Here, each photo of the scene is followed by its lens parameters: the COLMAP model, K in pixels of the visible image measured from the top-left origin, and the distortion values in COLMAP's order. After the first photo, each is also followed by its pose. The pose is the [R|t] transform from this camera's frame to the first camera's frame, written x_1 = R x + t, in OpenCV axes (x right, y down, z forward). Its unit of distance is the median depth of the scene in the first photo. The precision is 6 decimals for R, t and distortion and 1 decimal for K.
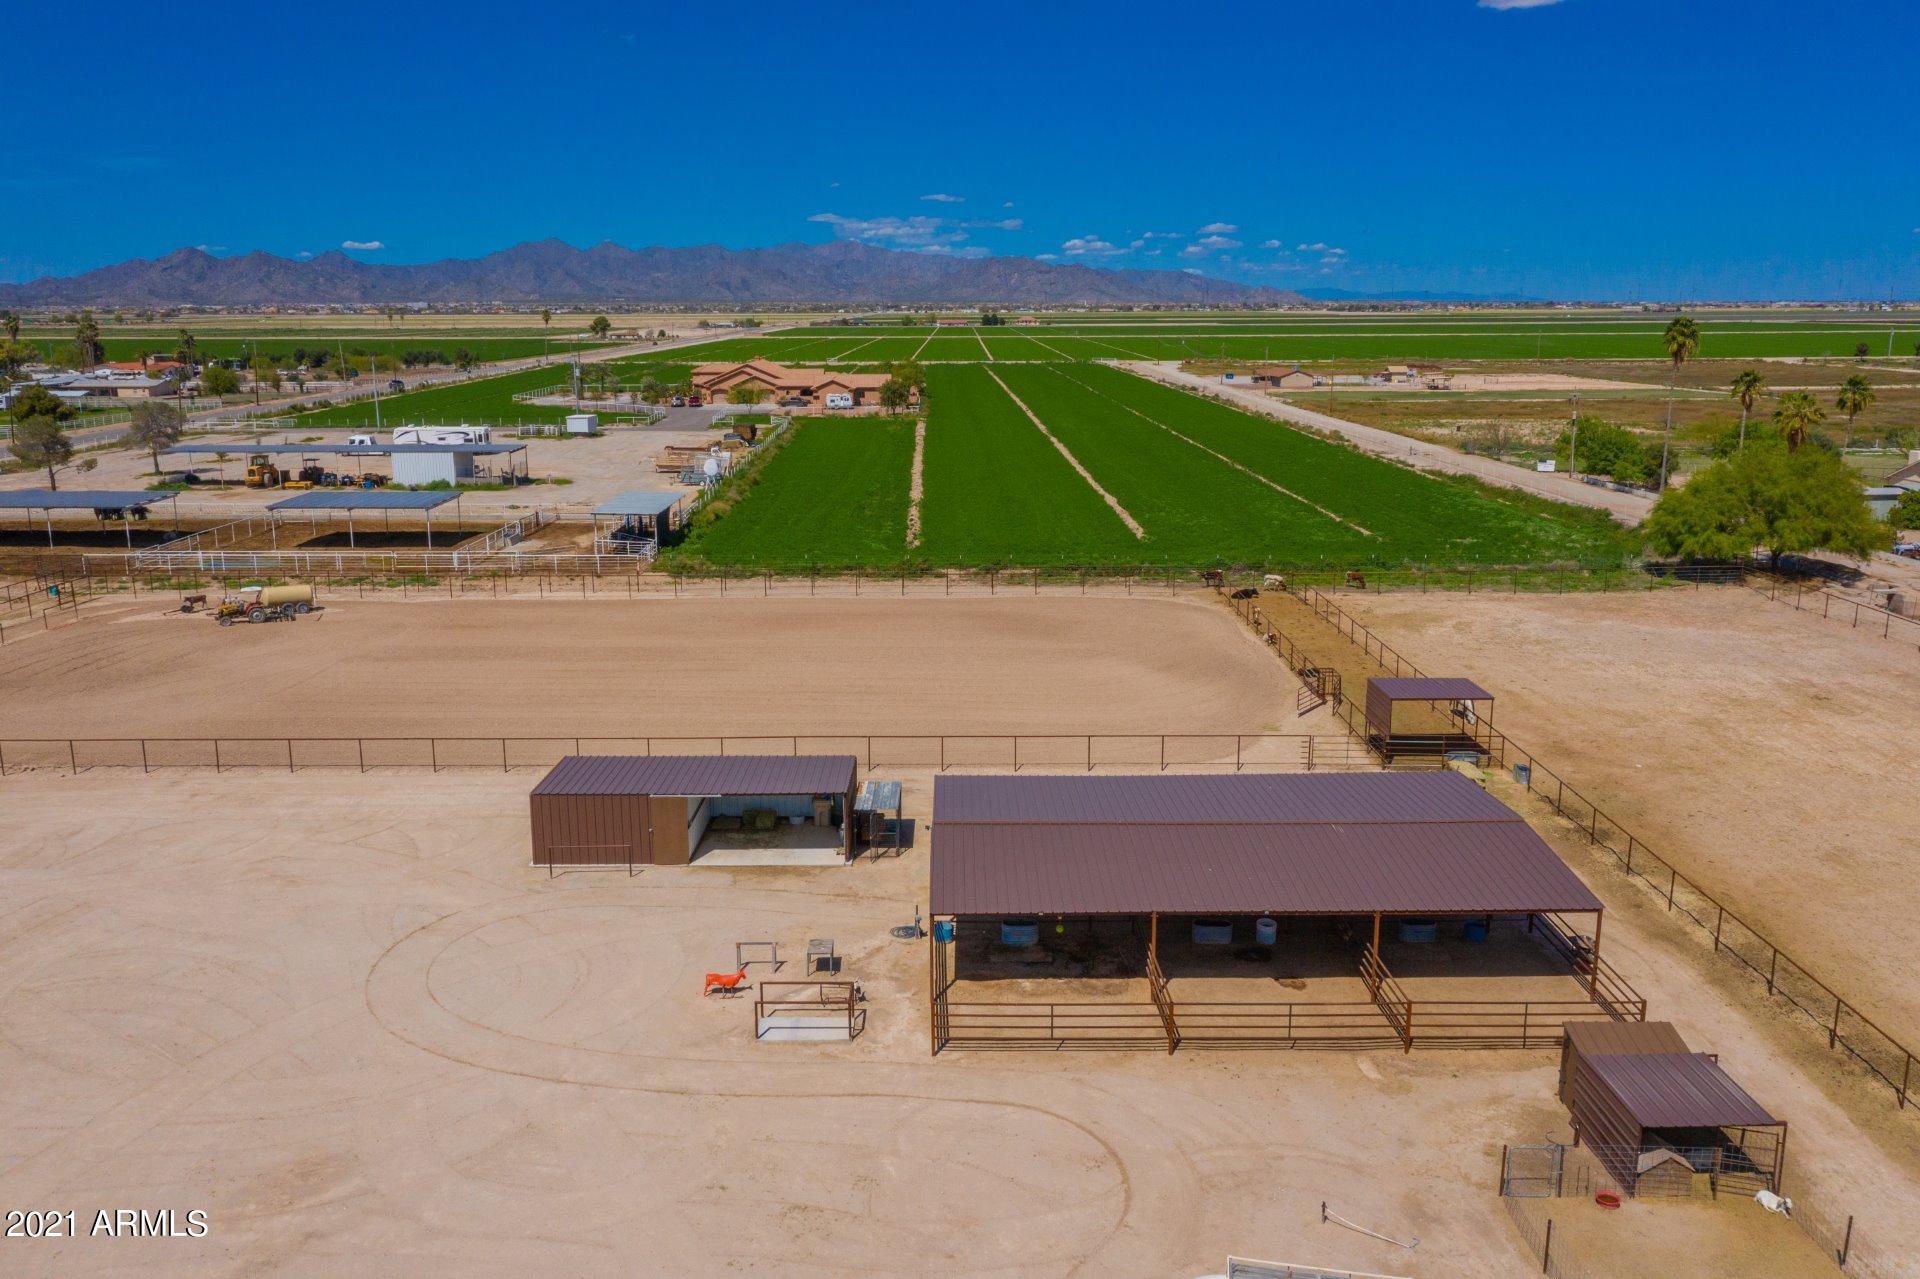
lens RADIAL K [[1518.1, 0, 951.8], [0, 1518.1, 639.6], [0, 0, 1]] dist [-0.005062, 0.004391]
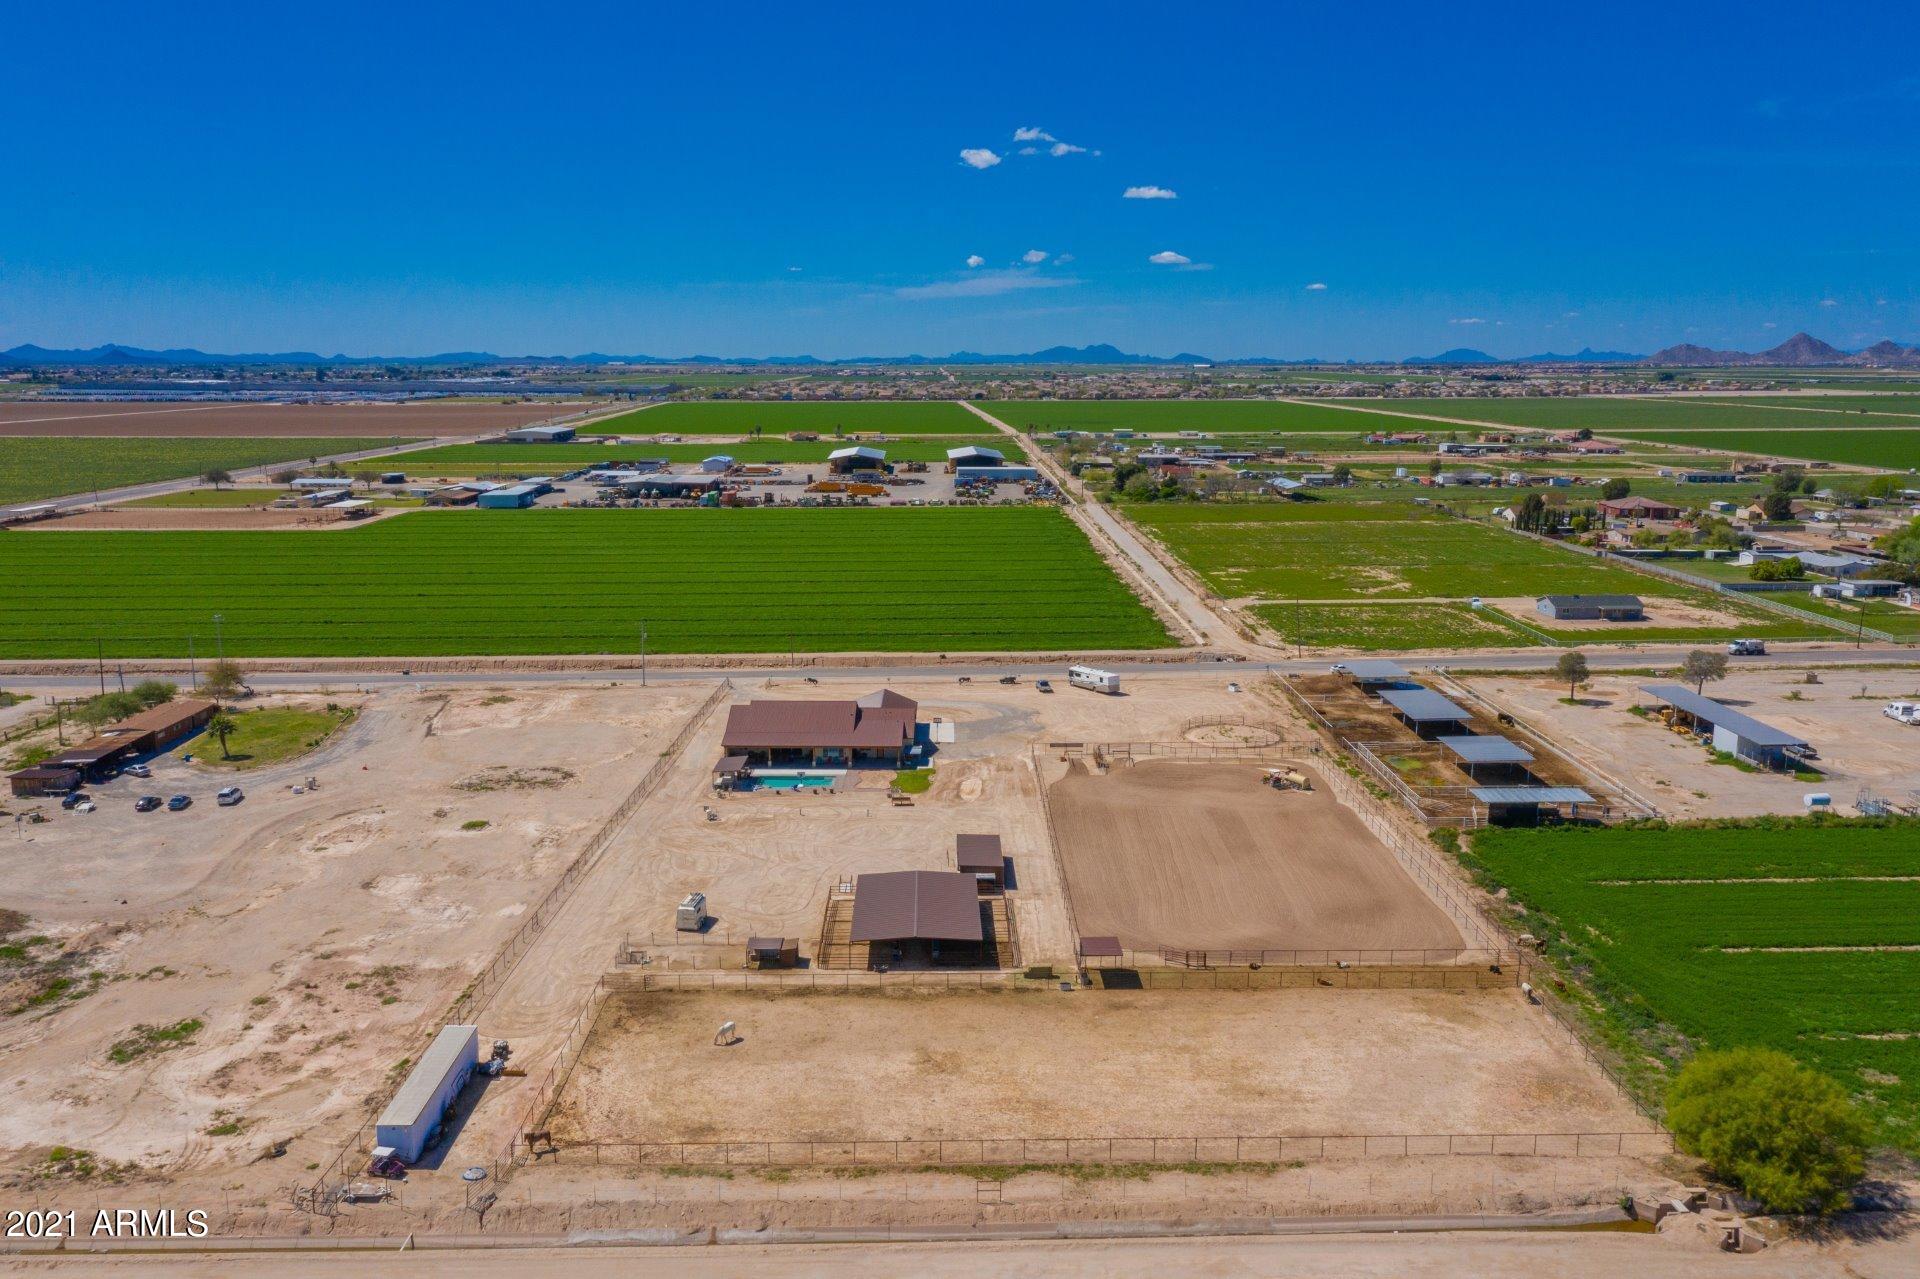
lens RADIAL K [[1514.9, 0, 953.4], [0, 1514.9, 639.6], [0, 0, 1]] dist [-0.014050, -0.002940]
pose [[0.016405, 0.185131, -0.982577, 2.301736], [-0.214556, 0.960469, 0.177384, -0.709391], [0.976574, 0.207908, 0.055477, 0.567343]]
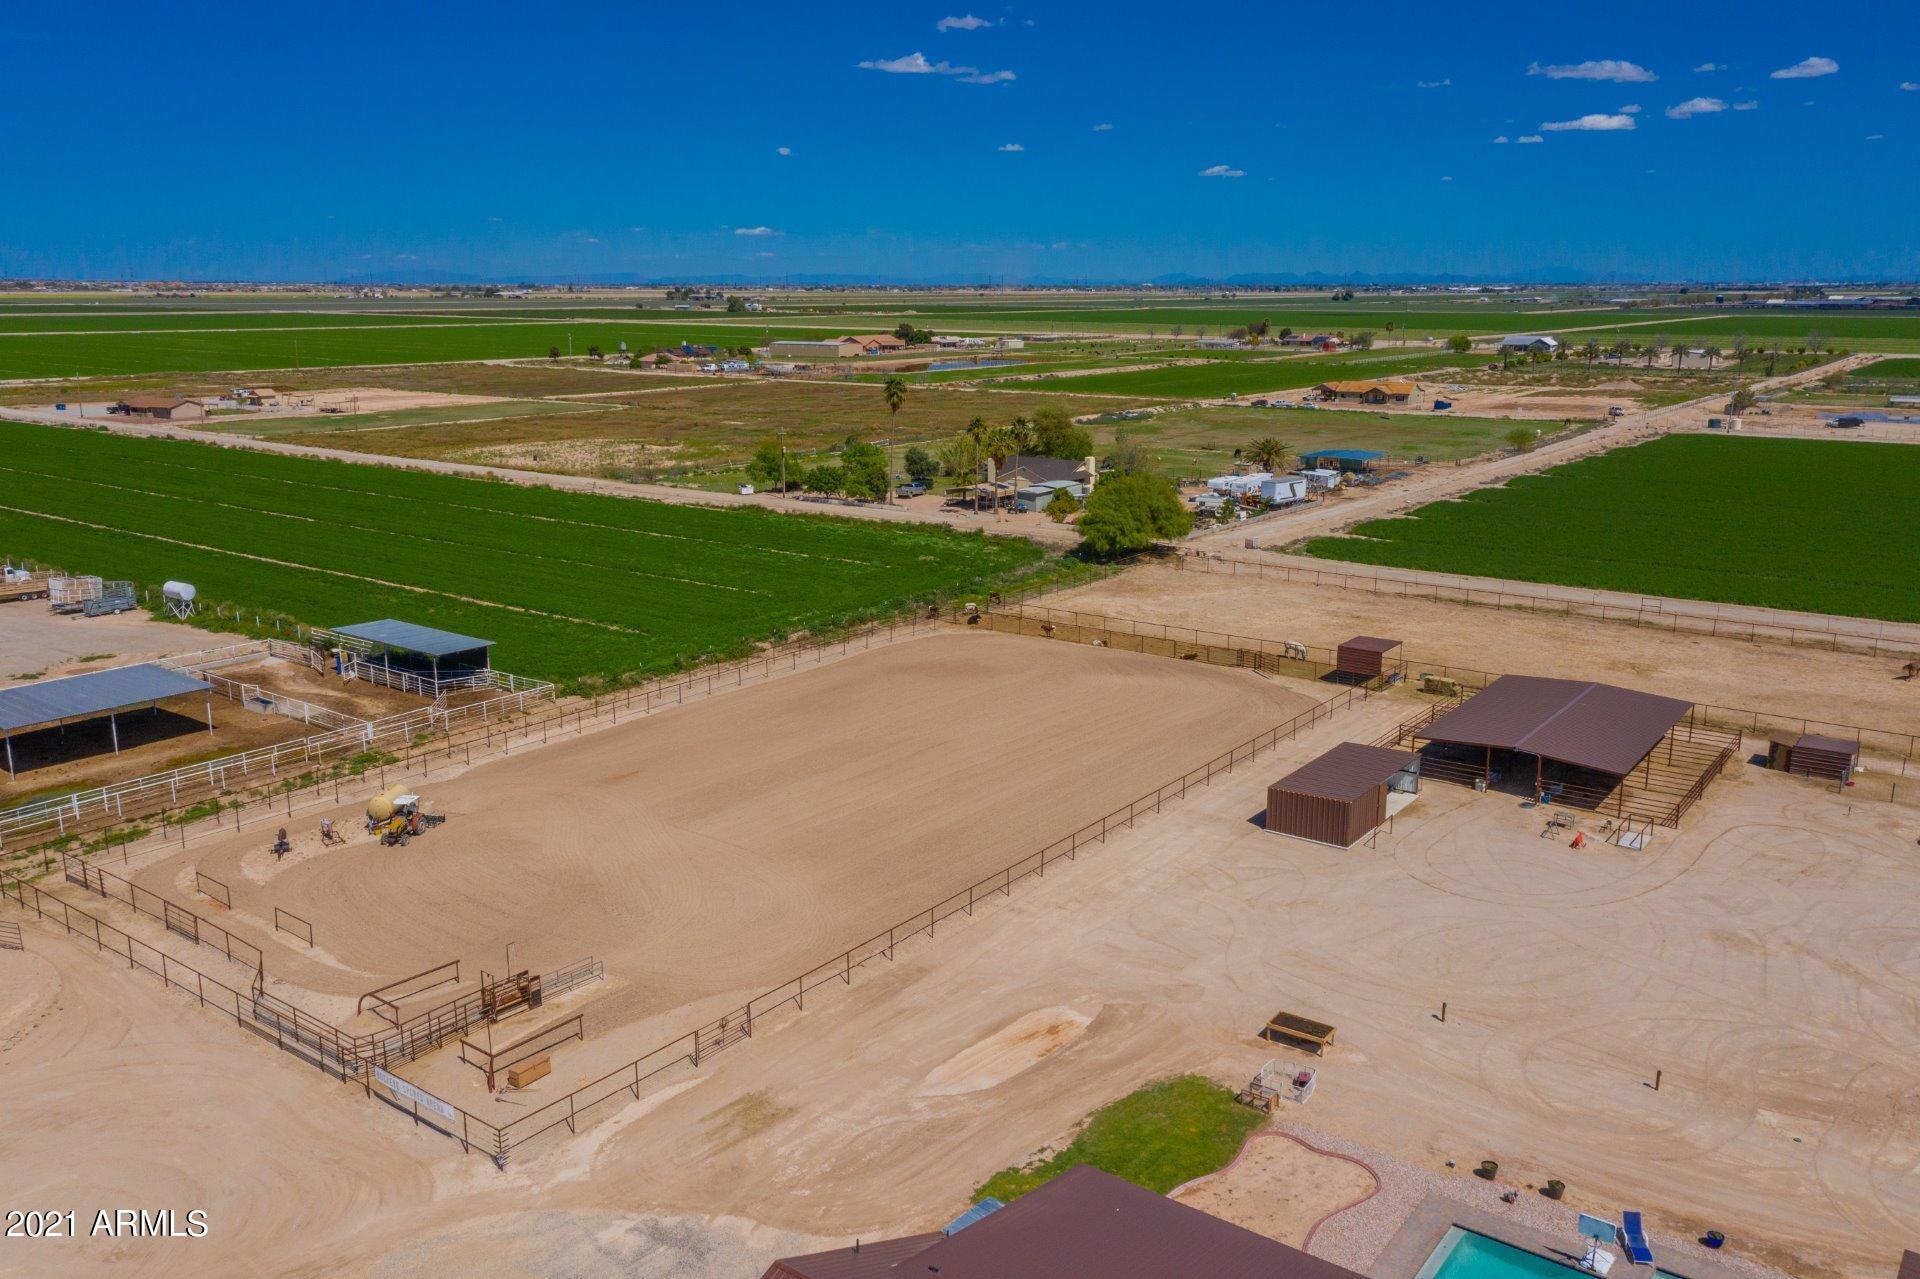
lens RADIAL K [[1504.4, 0, 960.0], [0, 1504.4, 639.5], [0, 0, 1]] dist [0.001369, 0.000998]
pose [[0.593049, -0.178565, 0.785116, -1.358674], [0.166820, 0.981190, 0.097149, -0.225649], [-0.787695, 0.073359, 0.611682, 0.275903]]
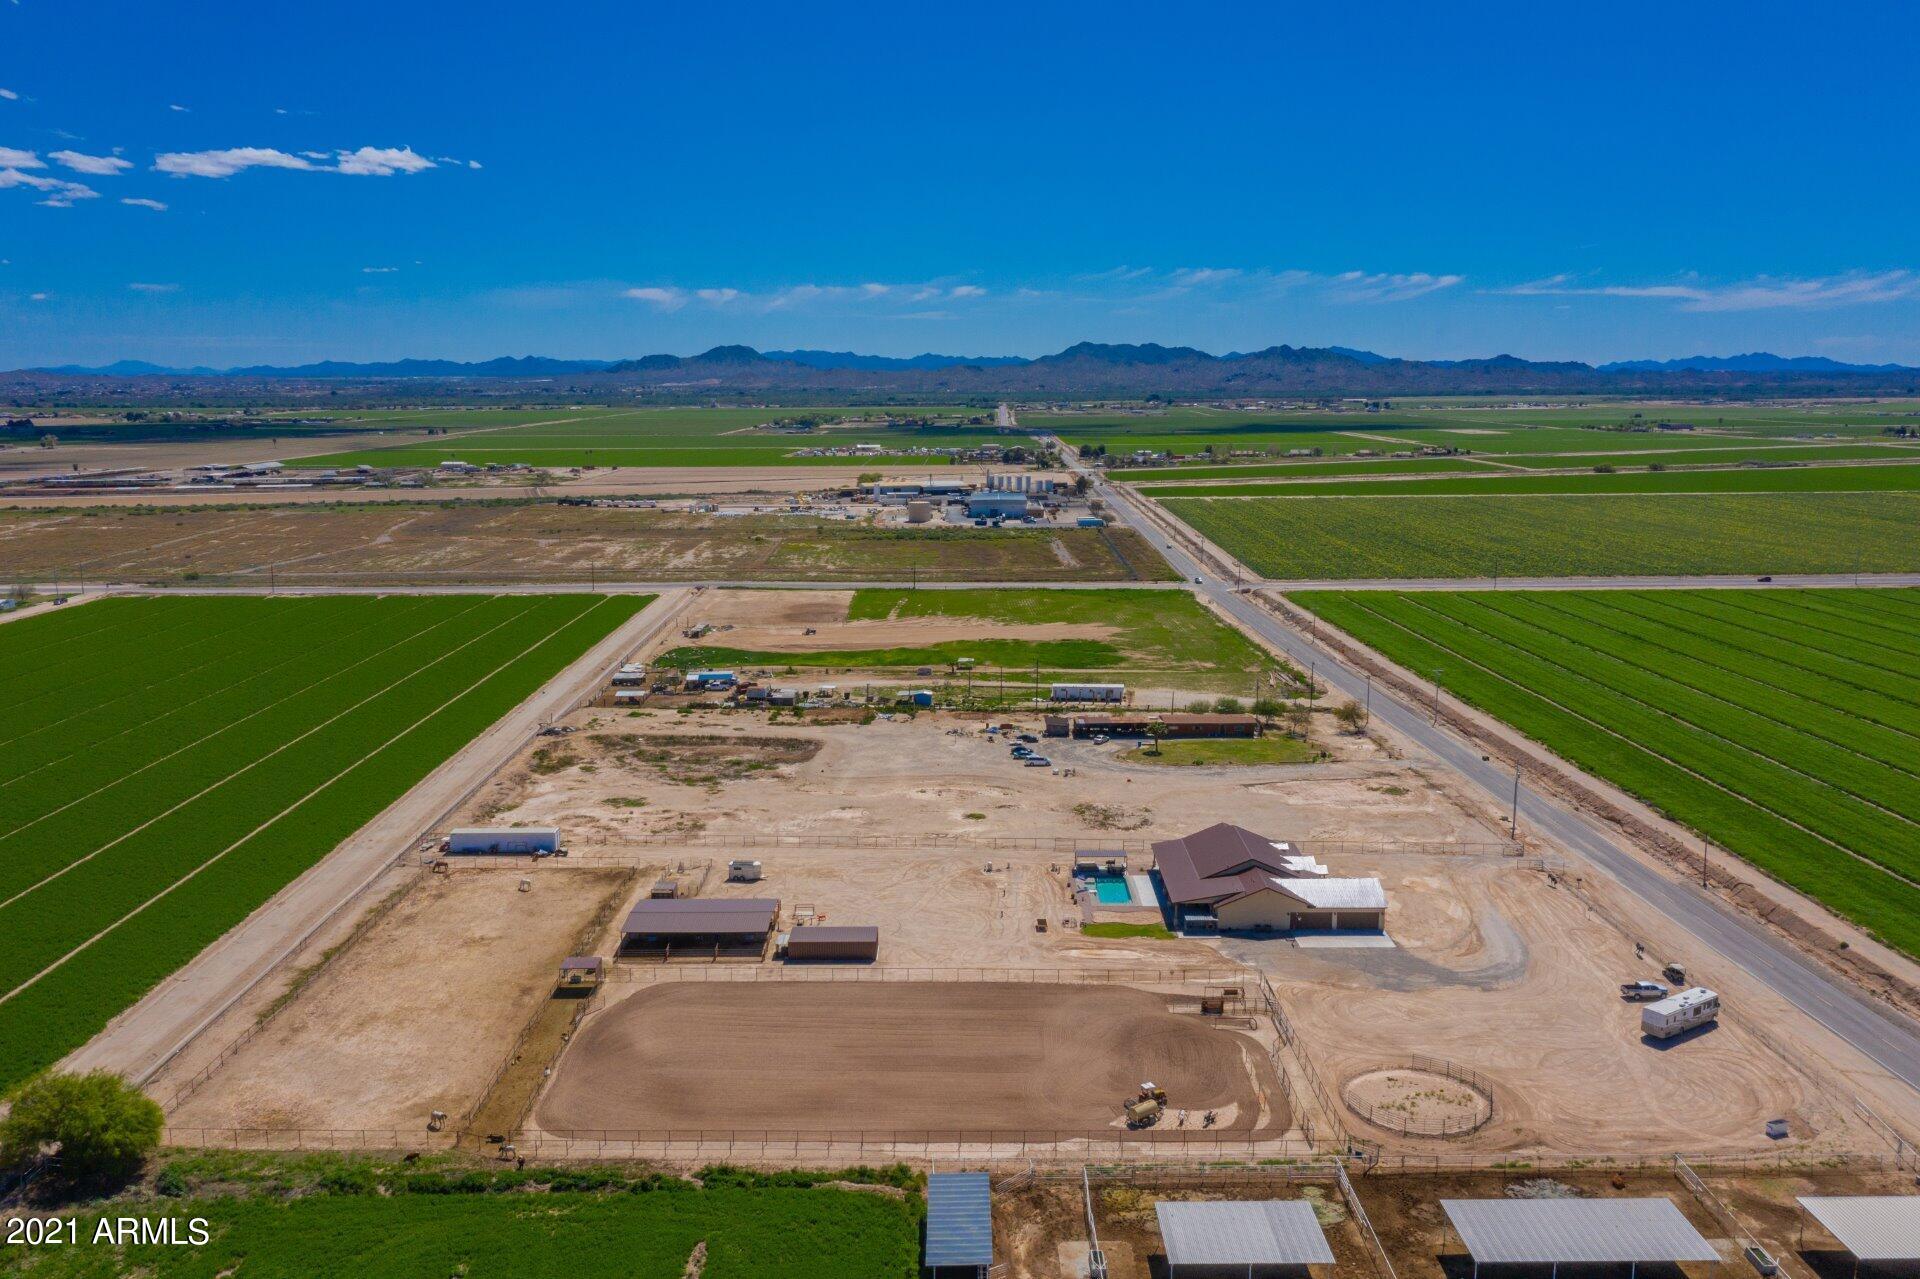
lens RADIAL K [[1504.4, 0, 960.0], [0, 1504.4, 639.5], [0, 0, 1]] dist [0.001369, 0.000998]
pose [[-0.999959, 0.008334, -0.003557, -0.373435], [0.006390, 0.926906, 0.375240, -1.528099], [0.006425, 0.375202, -0.926921, 3.284710]]
